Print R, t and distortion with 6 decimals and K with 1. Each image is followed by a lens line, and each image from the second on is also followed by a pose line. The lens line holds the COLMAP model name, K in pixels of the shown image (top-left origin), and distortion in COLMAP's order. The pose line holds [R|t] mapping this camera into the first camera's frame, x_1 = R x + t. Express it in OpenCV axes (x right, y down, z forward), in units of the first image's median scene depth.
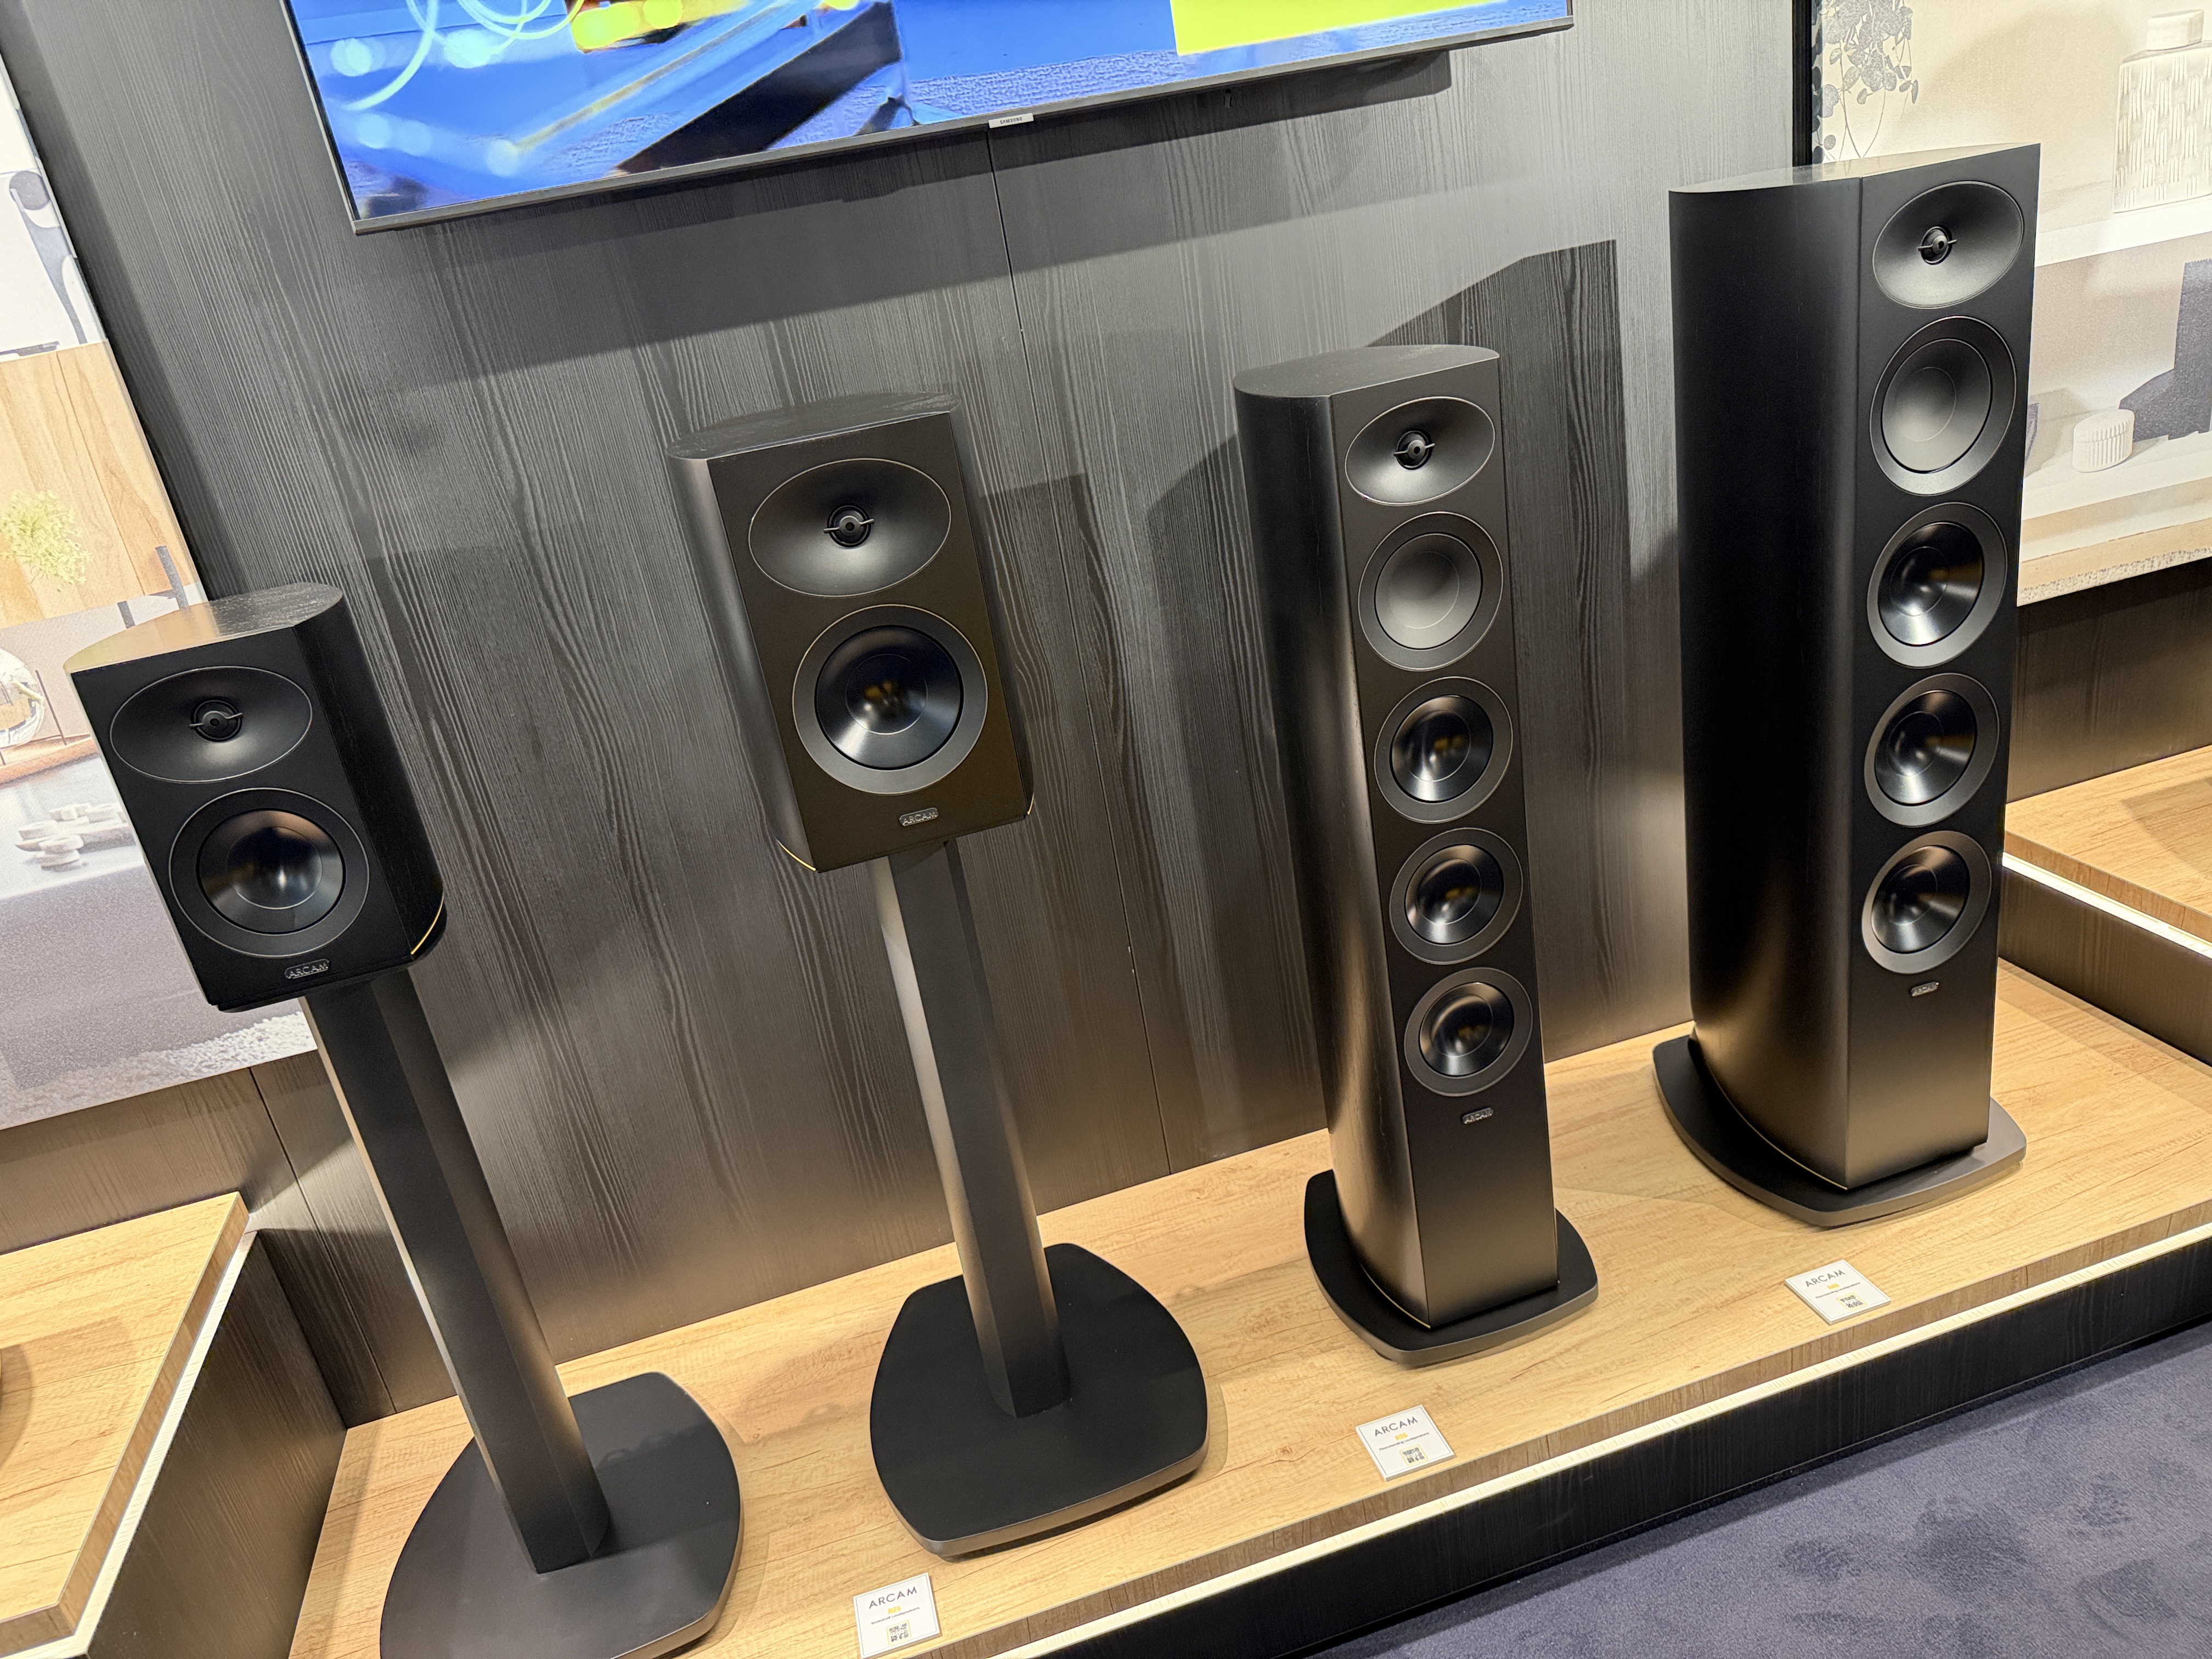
lens RADIAL K [[1564.9, 0, 1106.0], [0, 1564.9, 829.5], [0, 0, 1]] dist [-0.006129, -0.008638]
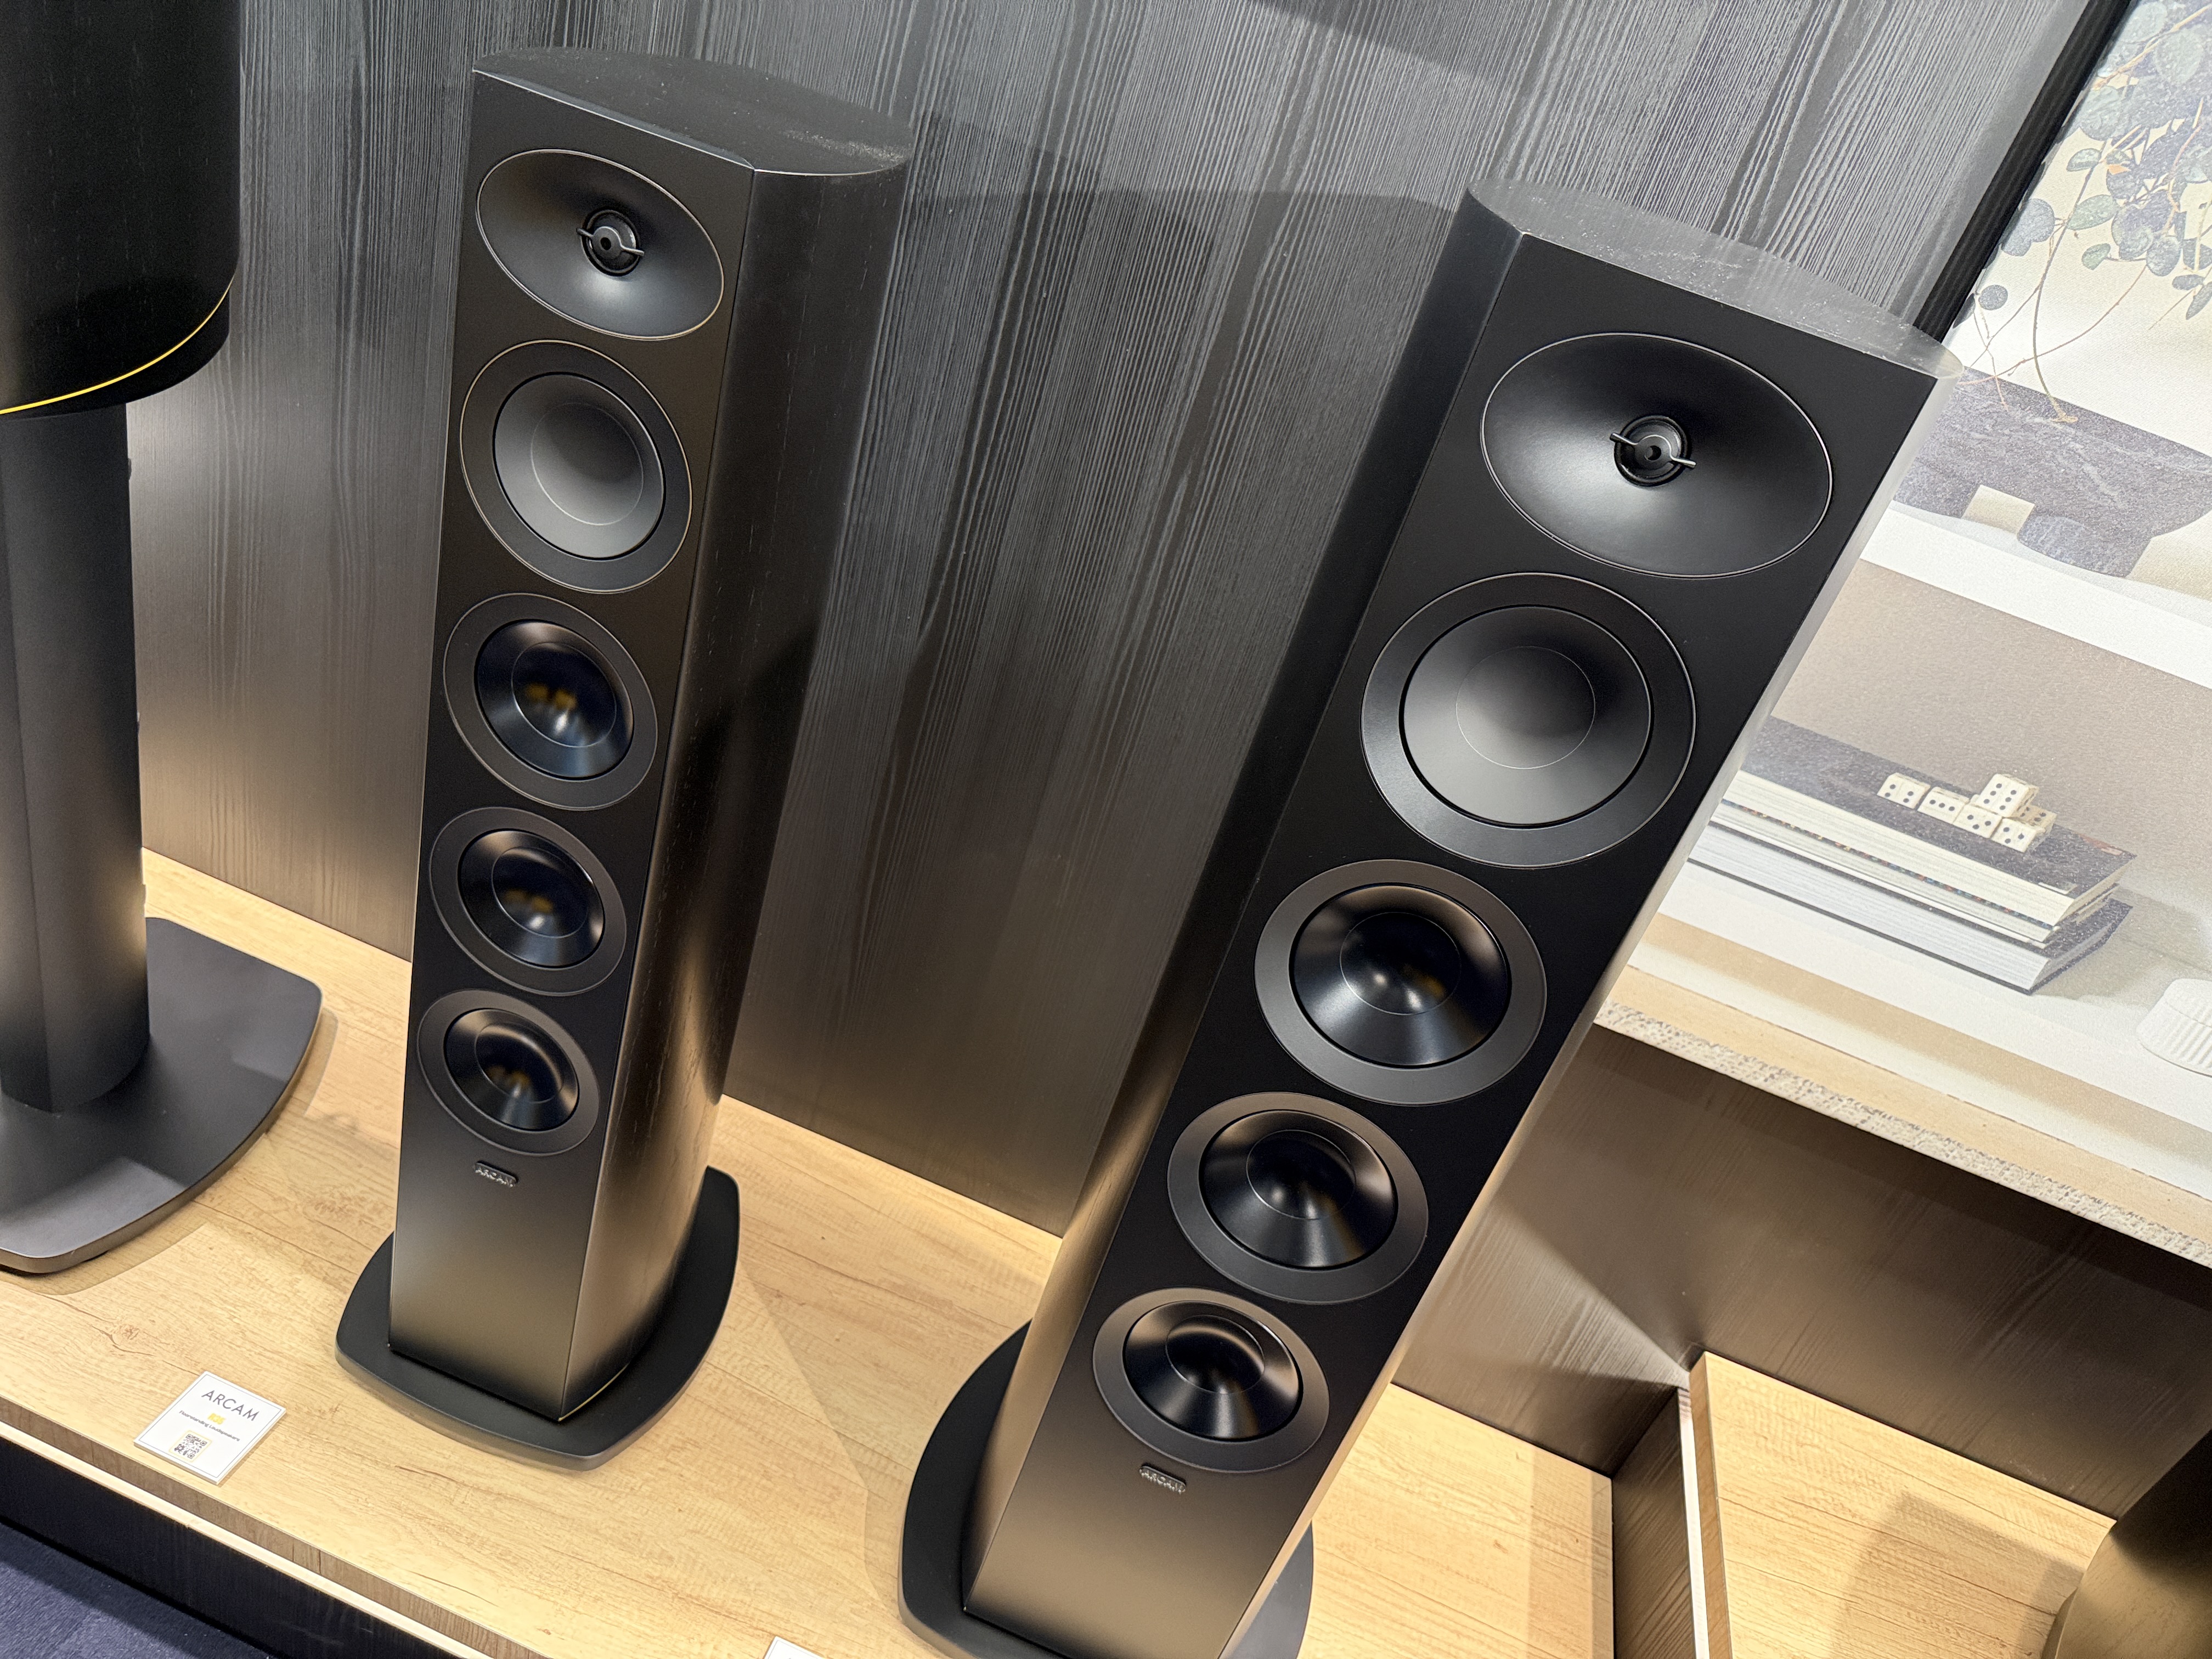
lens RADIAL K [[1564.9, 0, 1106.0], [0, 1564.9, 829.5], [0, 0, 1]] dist [-0.006129, -0.008638]
pose [[0.766651, 0.597265, -0.235629, 0.470556], [-0.561994, 0.801695, 0.203587, -0.221774], [0.310498, -0.023658, 0.950280, 0.359386]]
